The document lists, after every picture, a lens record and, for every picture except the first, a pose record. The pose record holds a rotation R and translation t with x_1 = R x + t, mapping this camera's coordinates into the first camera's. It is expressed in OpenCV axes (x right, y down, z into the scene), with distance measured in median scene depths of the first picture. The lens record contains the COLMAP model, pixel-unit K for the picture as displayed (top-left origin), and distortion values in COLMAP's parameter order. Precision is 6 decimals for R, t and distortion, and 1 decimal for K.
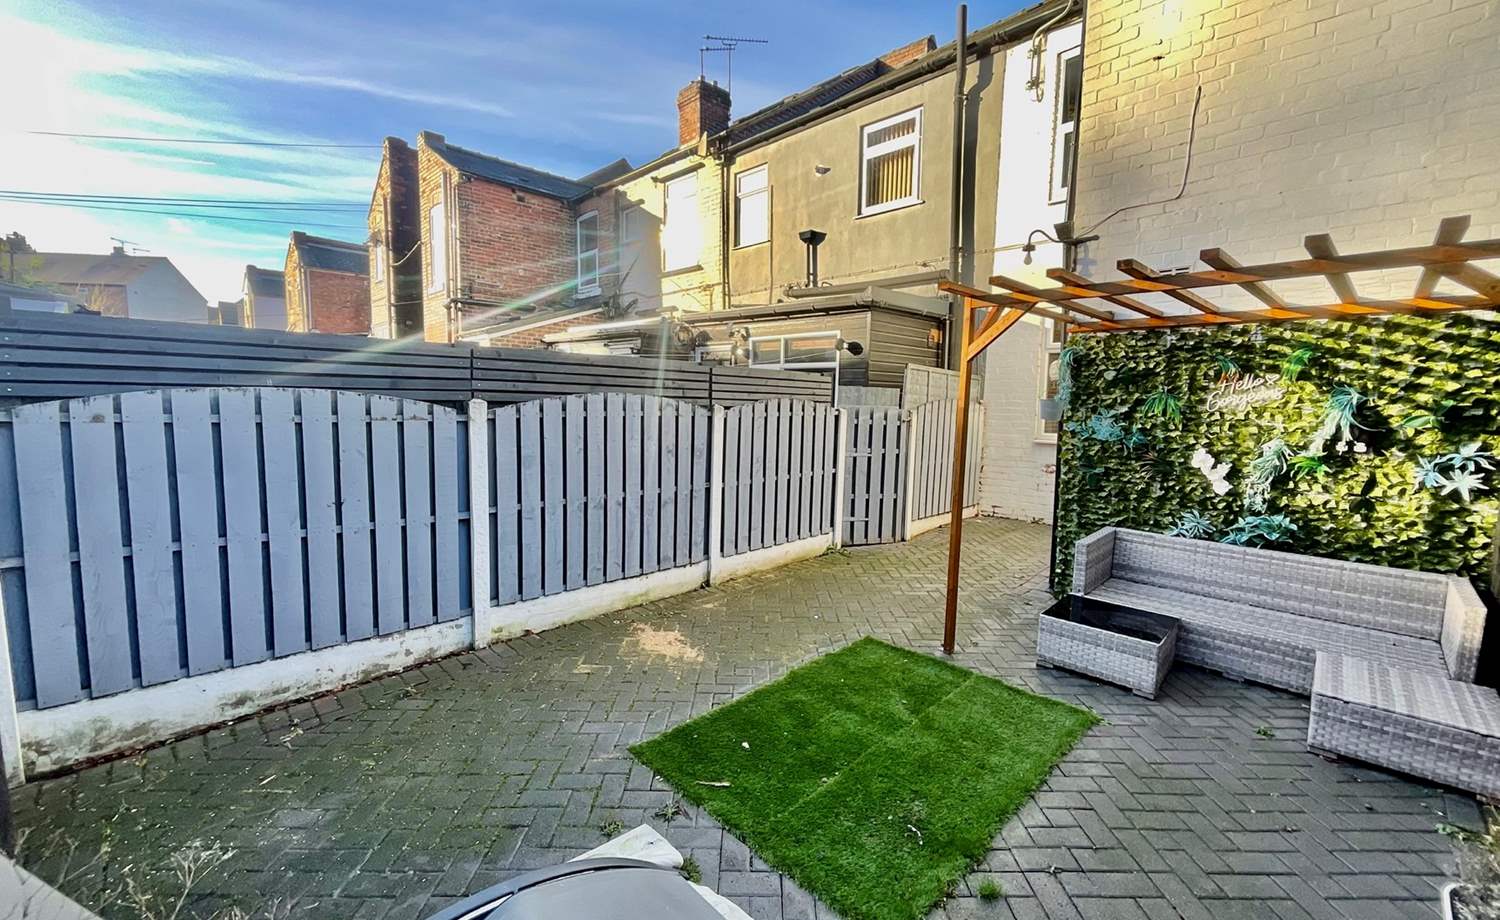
lens RADIAL K [[633.4, 0, 723.4], [0, 633.4, 460.6], [0, 0, 1]] dist [0.001848, 0.000270]
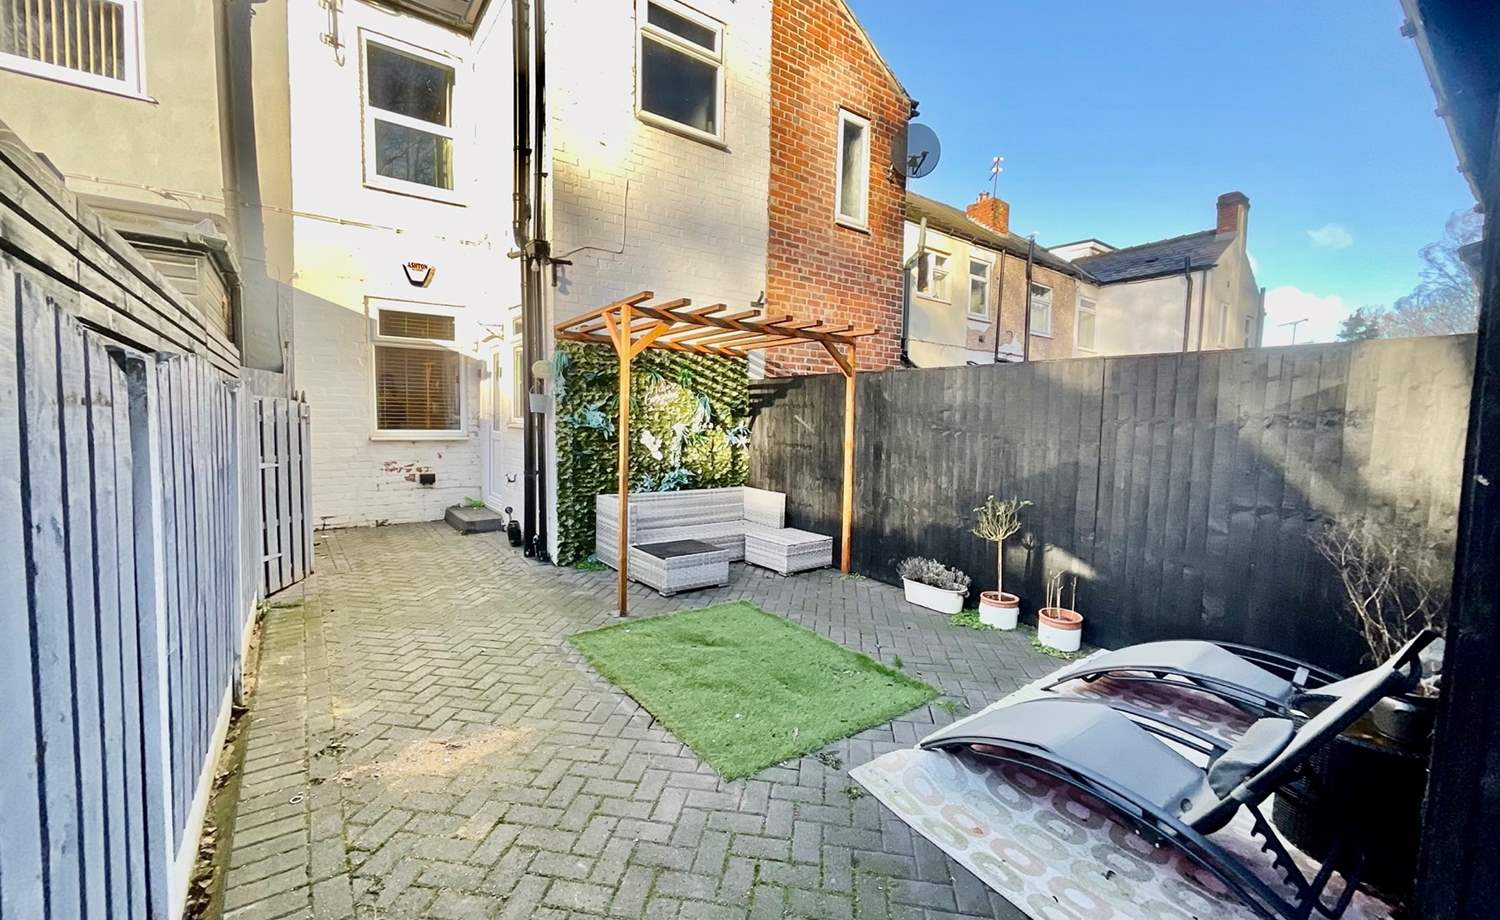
lens RADIAL K [[607.9, 0, 796.5], [0, 607.9, 468.1], [0, 0, 1]] dist [-0.000721, -0.000325]
pose [[0.058052, -0.091053, 0.994153, -0.719345], [0.079939, 0.993058, 0.086284, -0.030154], [-0.995108, 0.074462, 0.064928, 0.631299]]
